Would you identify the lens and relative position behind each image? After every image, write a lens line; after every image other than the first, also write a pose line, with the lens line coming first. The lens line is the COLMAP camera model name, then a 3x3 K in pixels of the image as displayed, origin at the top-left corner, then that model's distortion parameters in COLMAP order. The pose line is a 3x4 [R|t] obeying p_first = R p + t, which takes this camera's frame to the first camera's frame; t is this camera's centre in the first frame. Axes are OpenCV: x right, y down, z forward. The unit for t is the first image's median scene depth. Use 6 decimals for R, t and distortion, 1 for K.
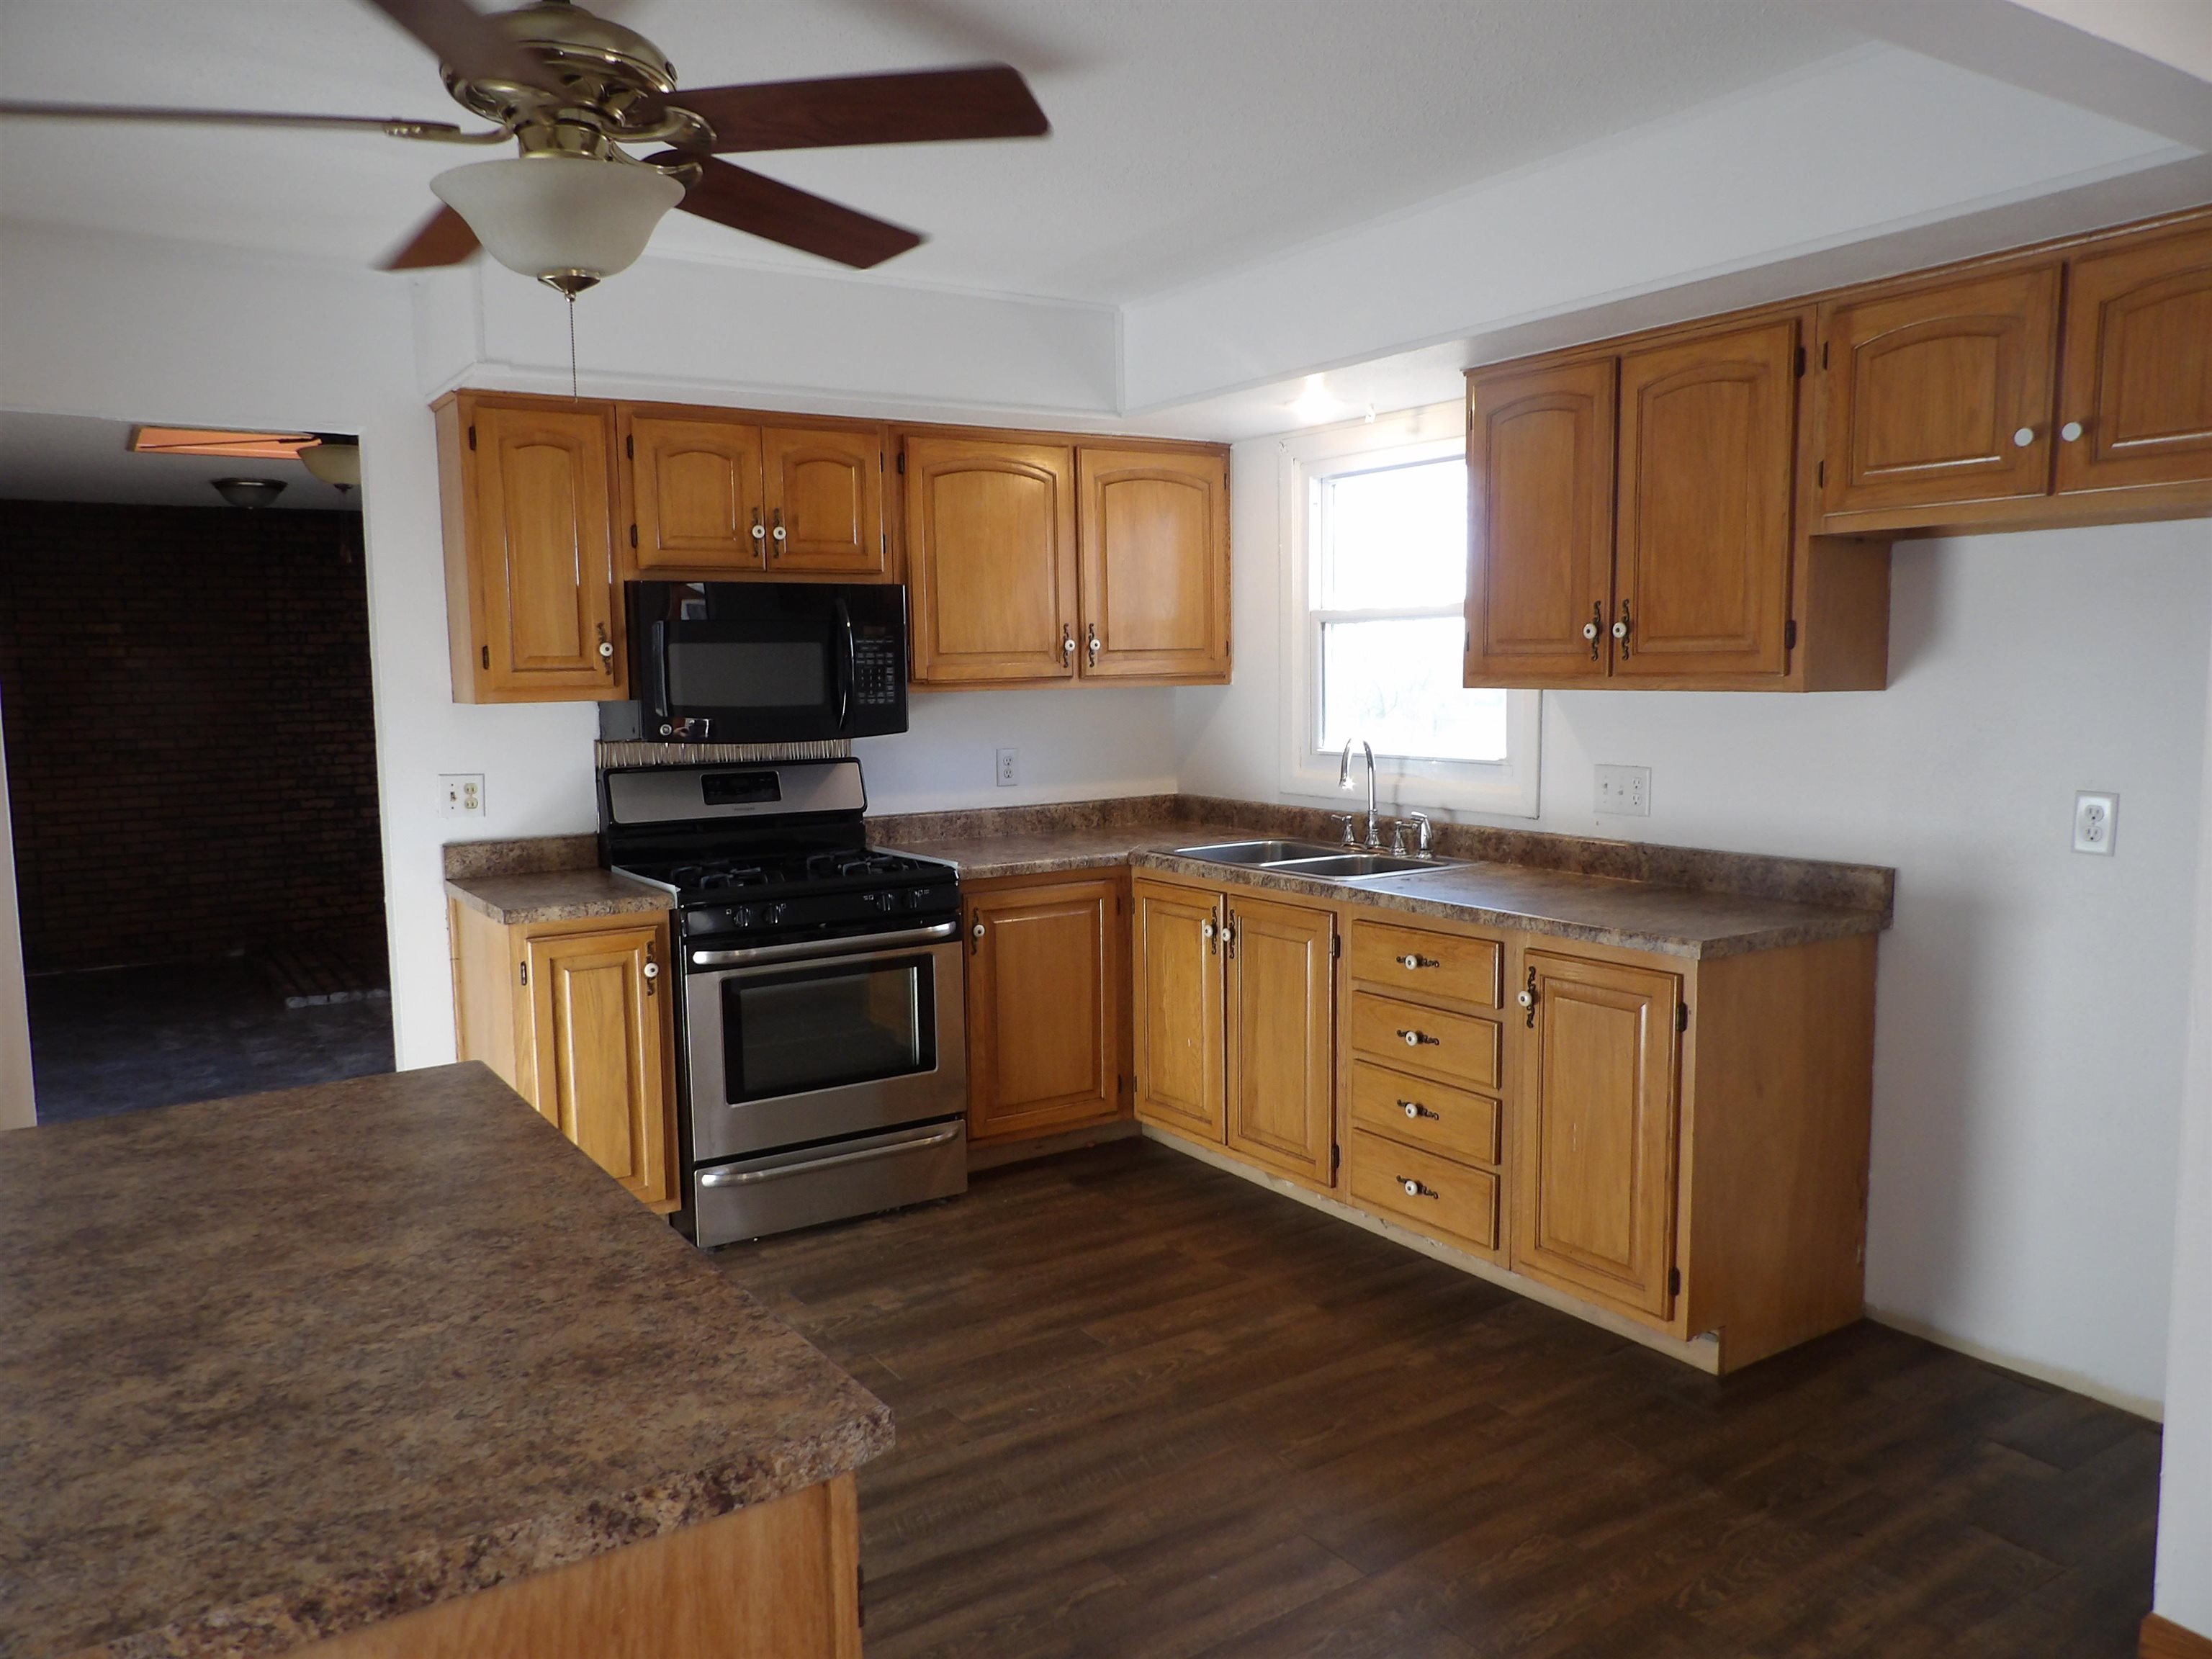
lens RADIAL K [[1586.3, 0, 1090.8], [0, 1586.3, 839.6], [0, 0, 1]] dist [-0.021666, 0.031281]
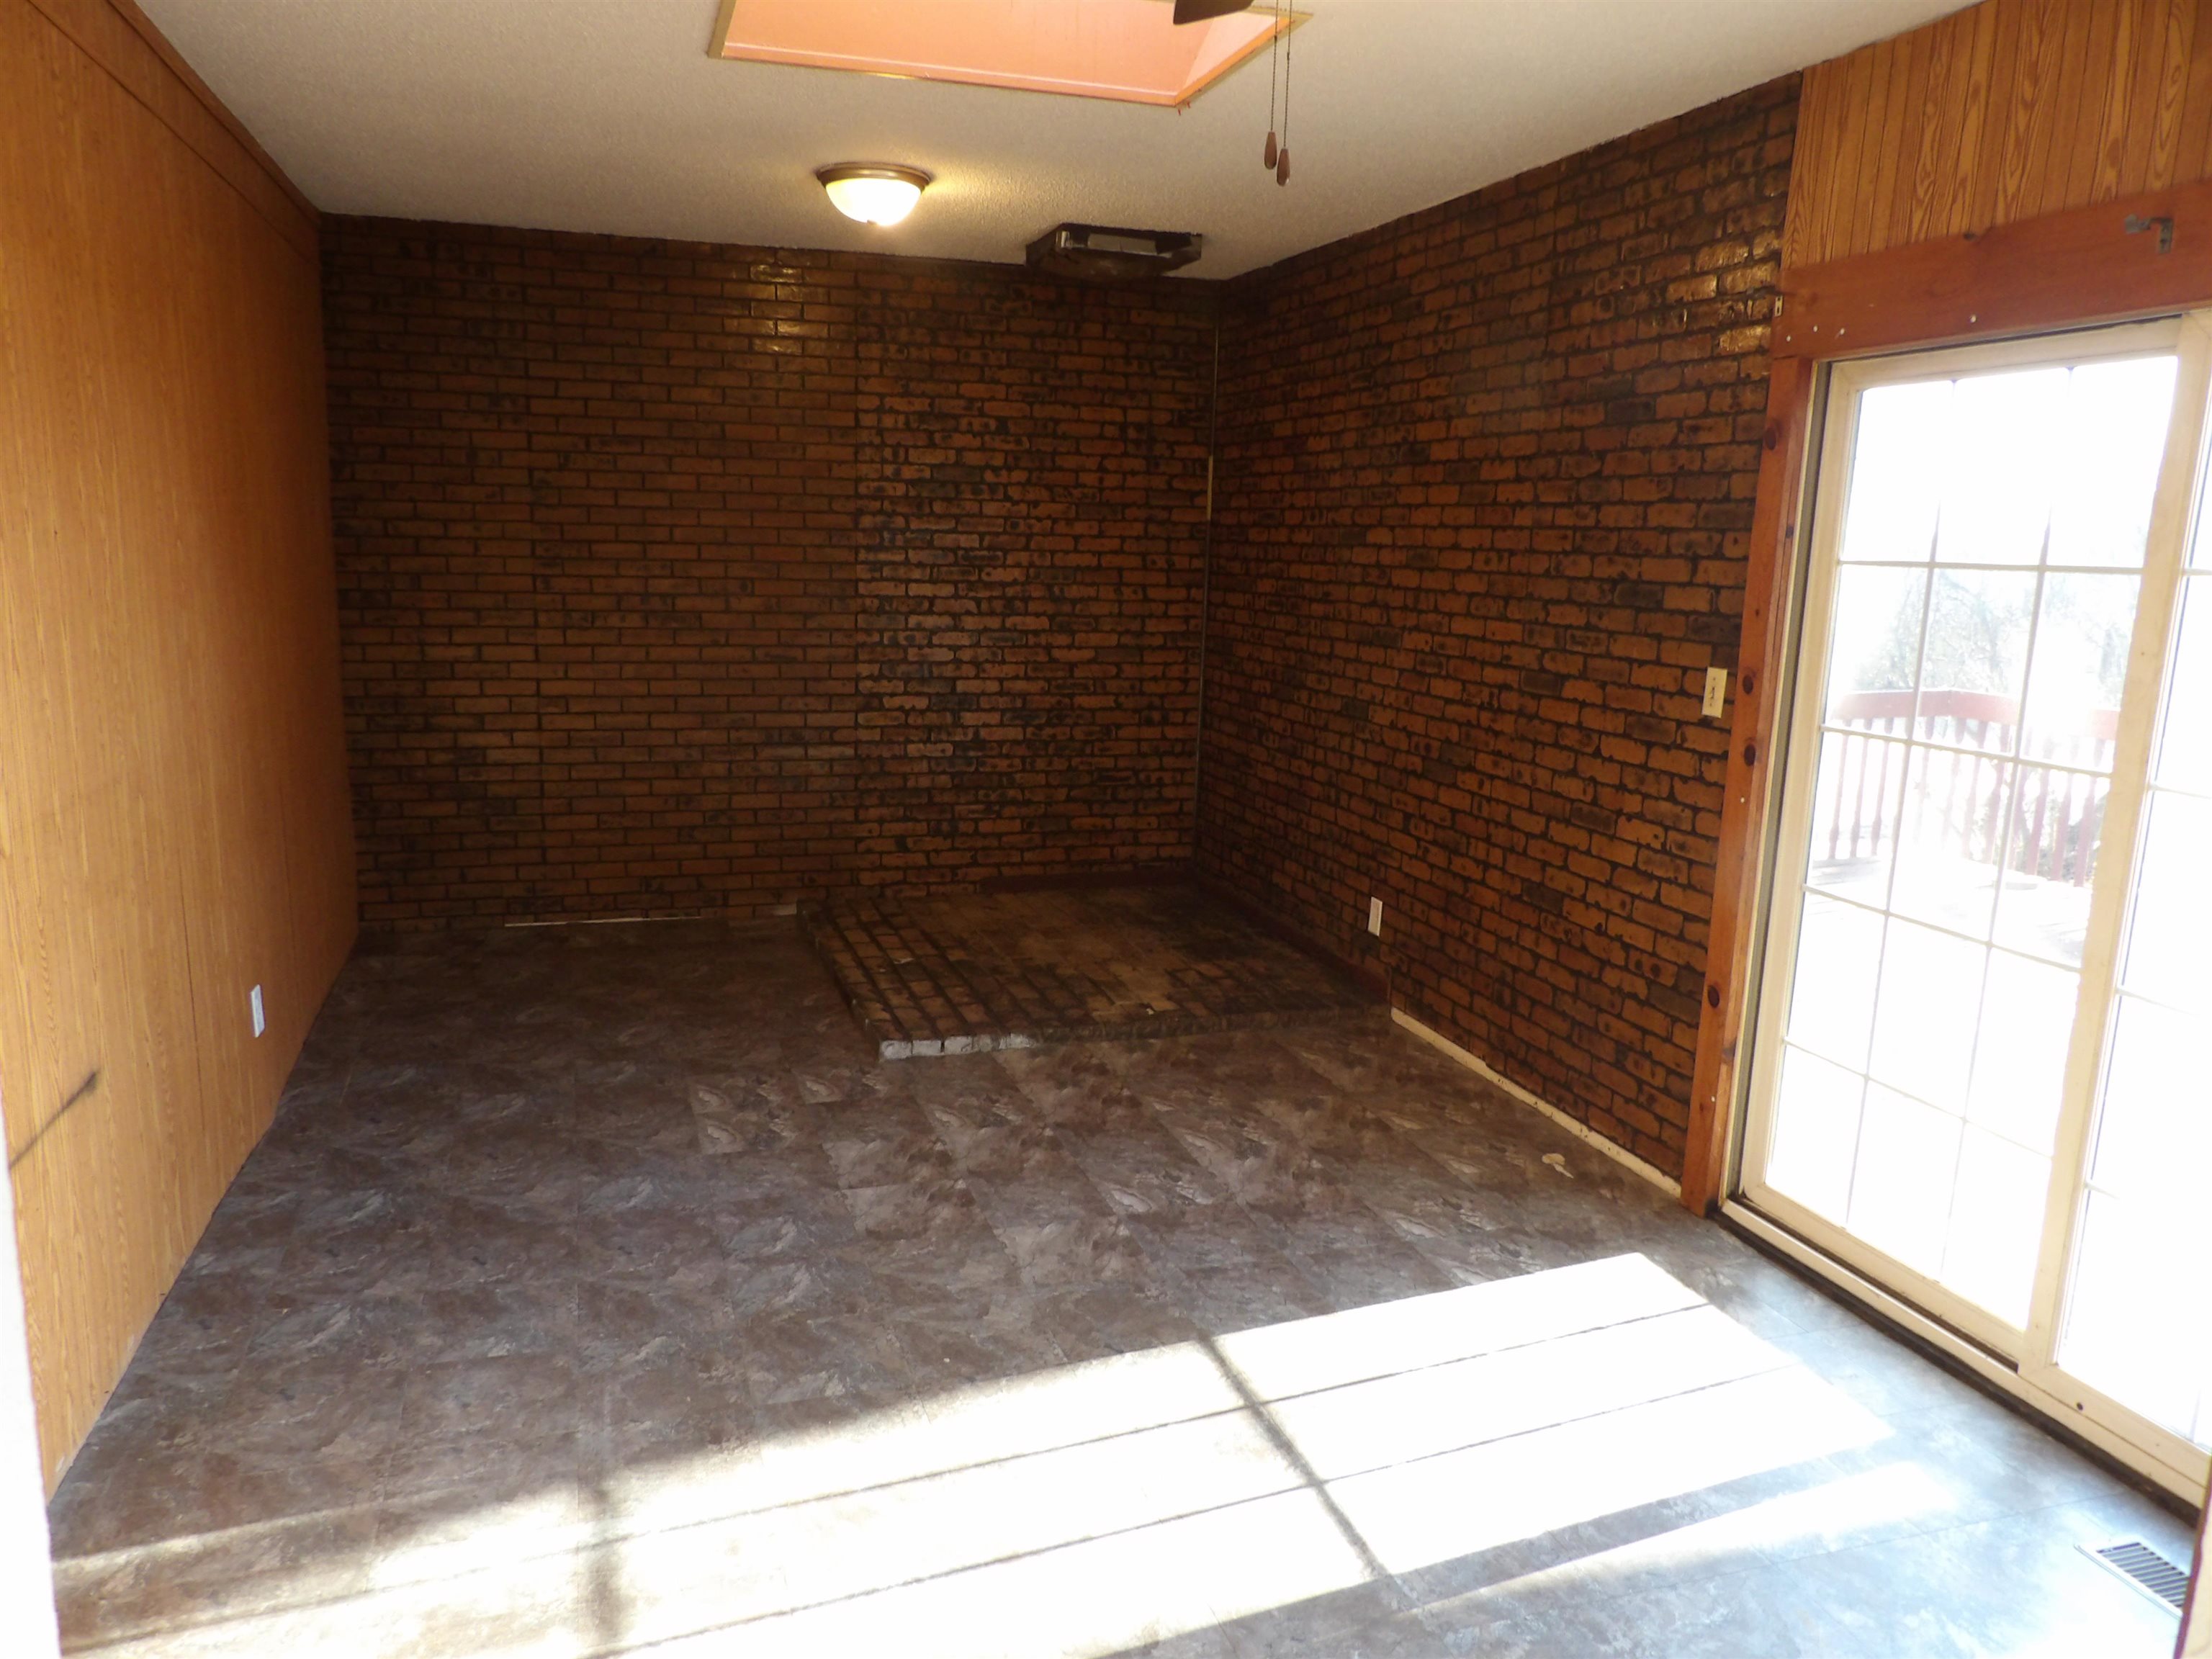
lens RADIAL K [[1586.3, 0, 1102.0], [0, 1586.3, 838.3], [0, 0, 1]] dist [-0.021666, 0.031281]
pose [[0.963662, 0.092981, -0.250421, -0.490279], [-0.072255, 0.993250, 0.090743, -0.069025], [0.257168, -0.069351, 0.963875, 0.762991]]
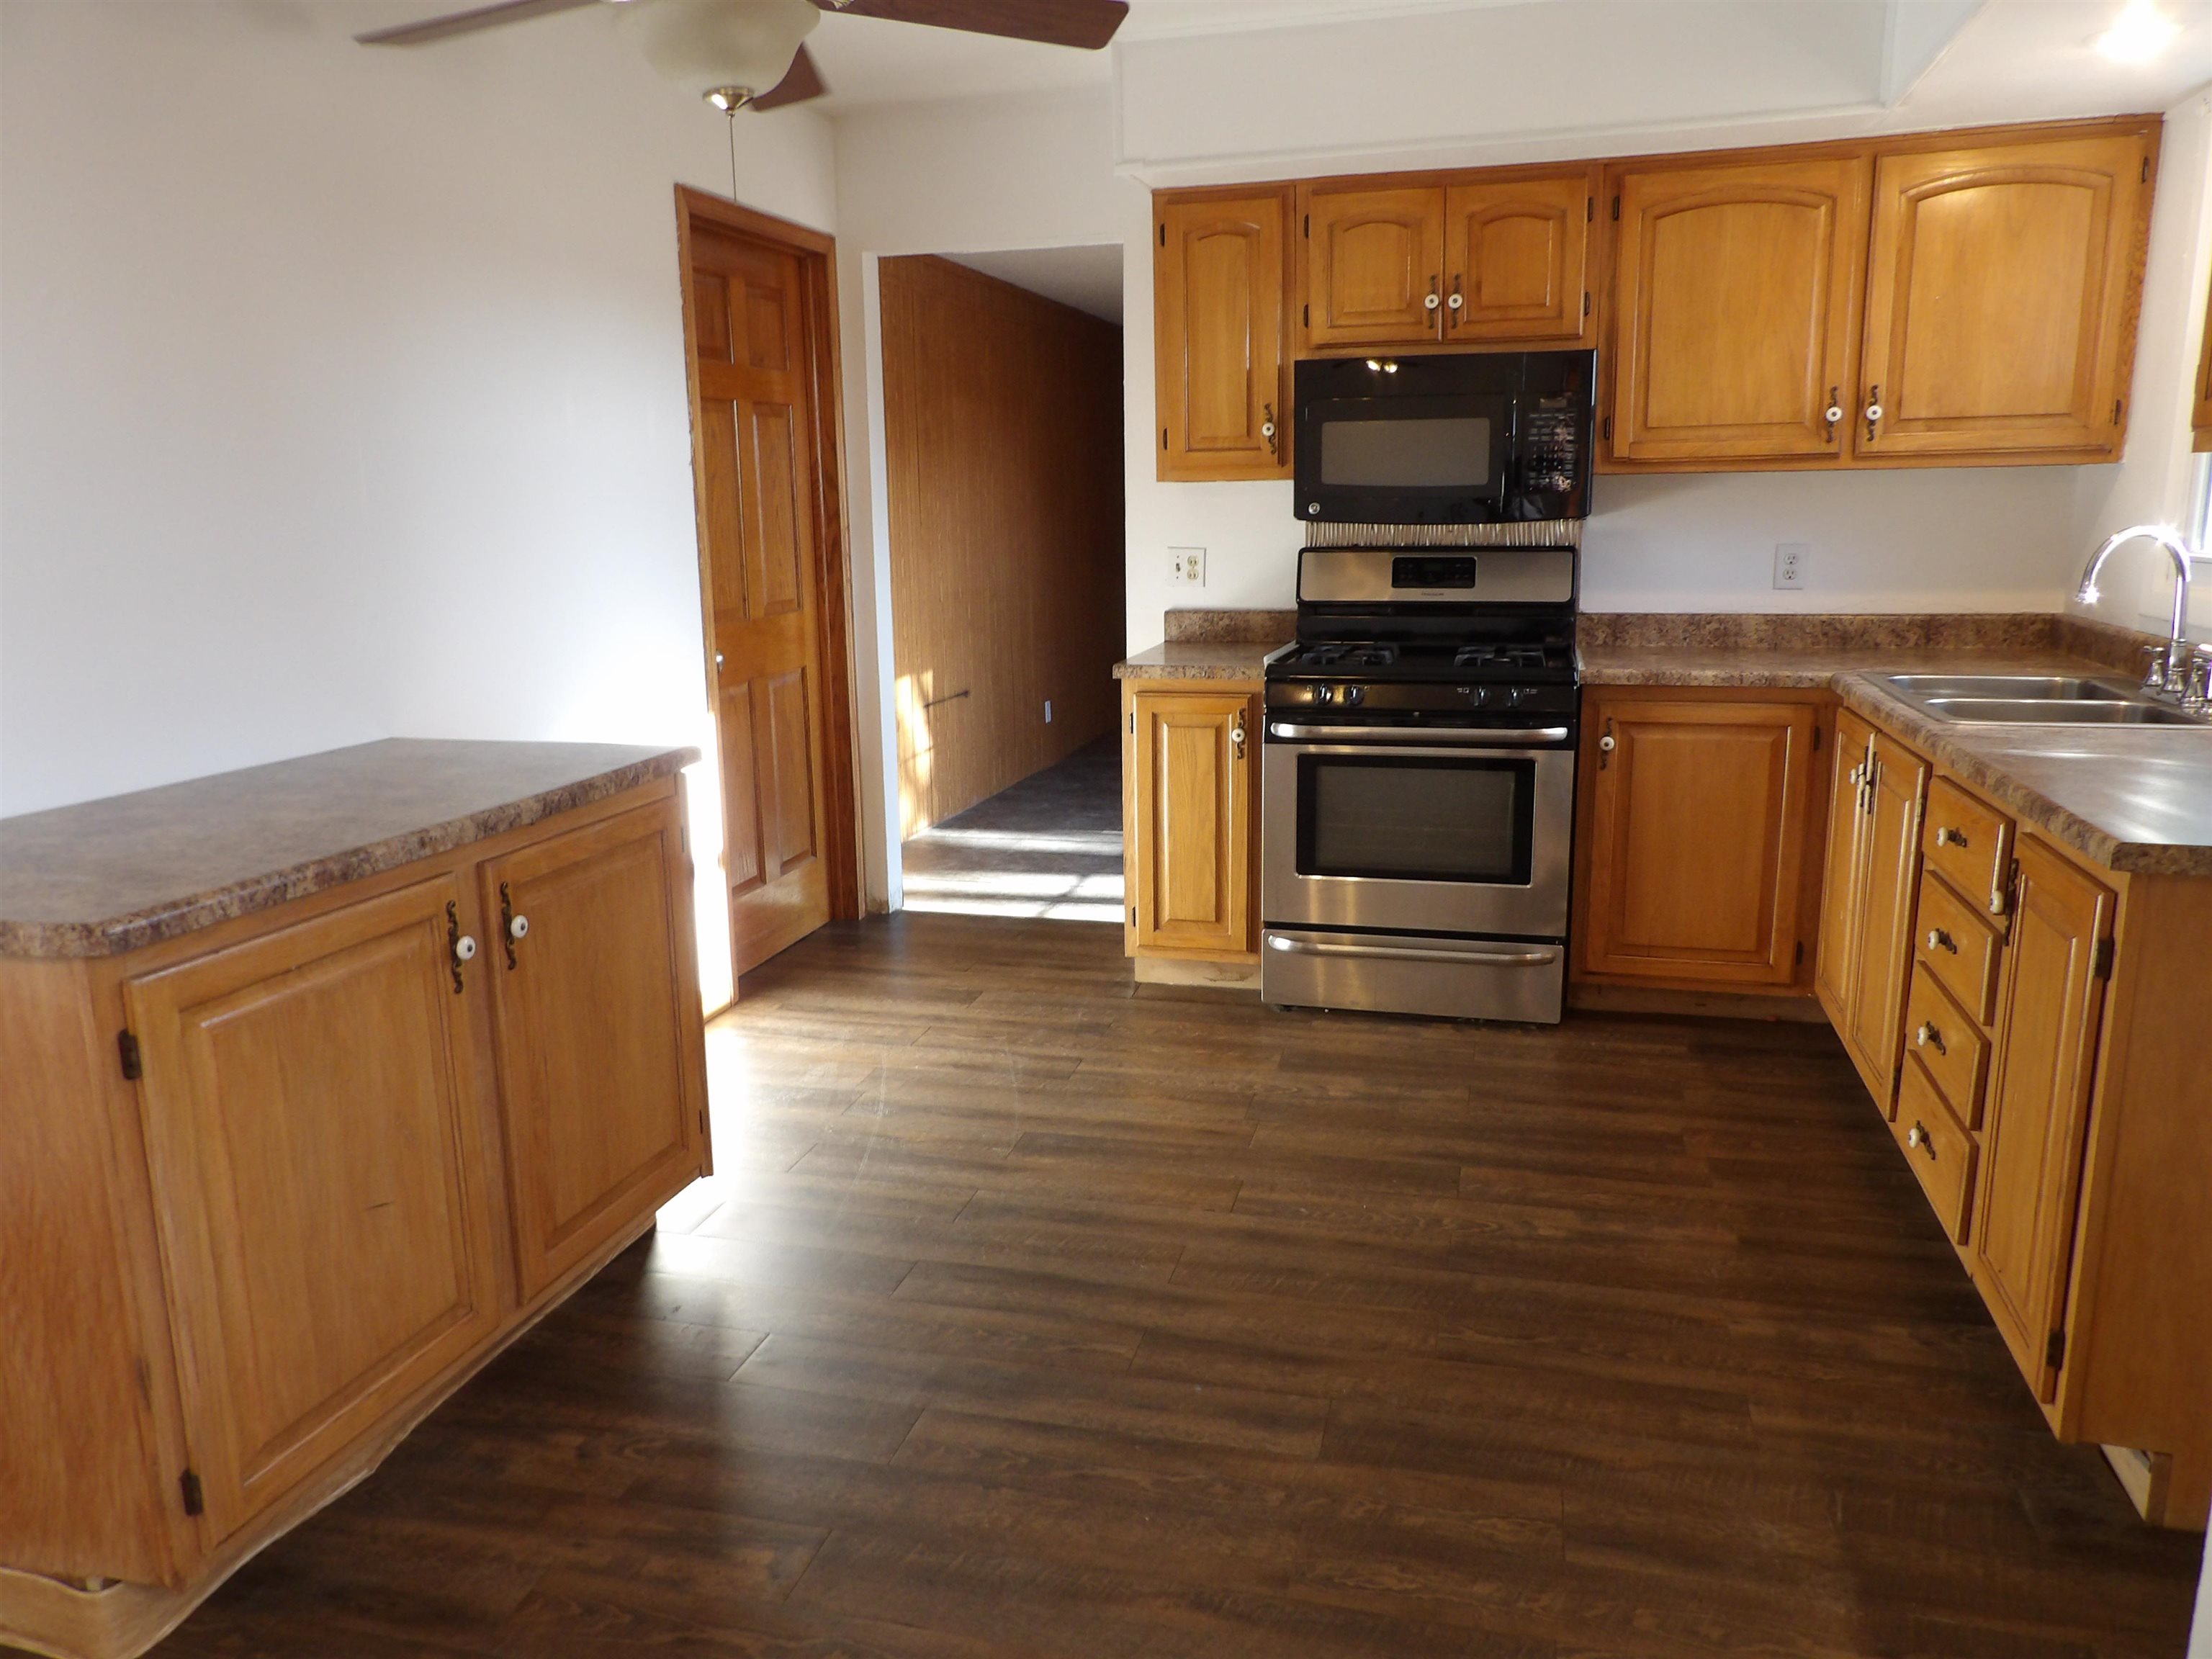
lens RADIAL K [[1586.3, 0, 1091.1], [0, 1586.3, 833.1], [0, 0, 1]] dist [-0.021666, 0.031281]
pose [[0.662632, 0.159209, -0.731827, 0.381588], [-0.075637, 0.986374, 0.146100, -0.000798], [0.745116, -0.041457, 0.665646, 0.181848]]
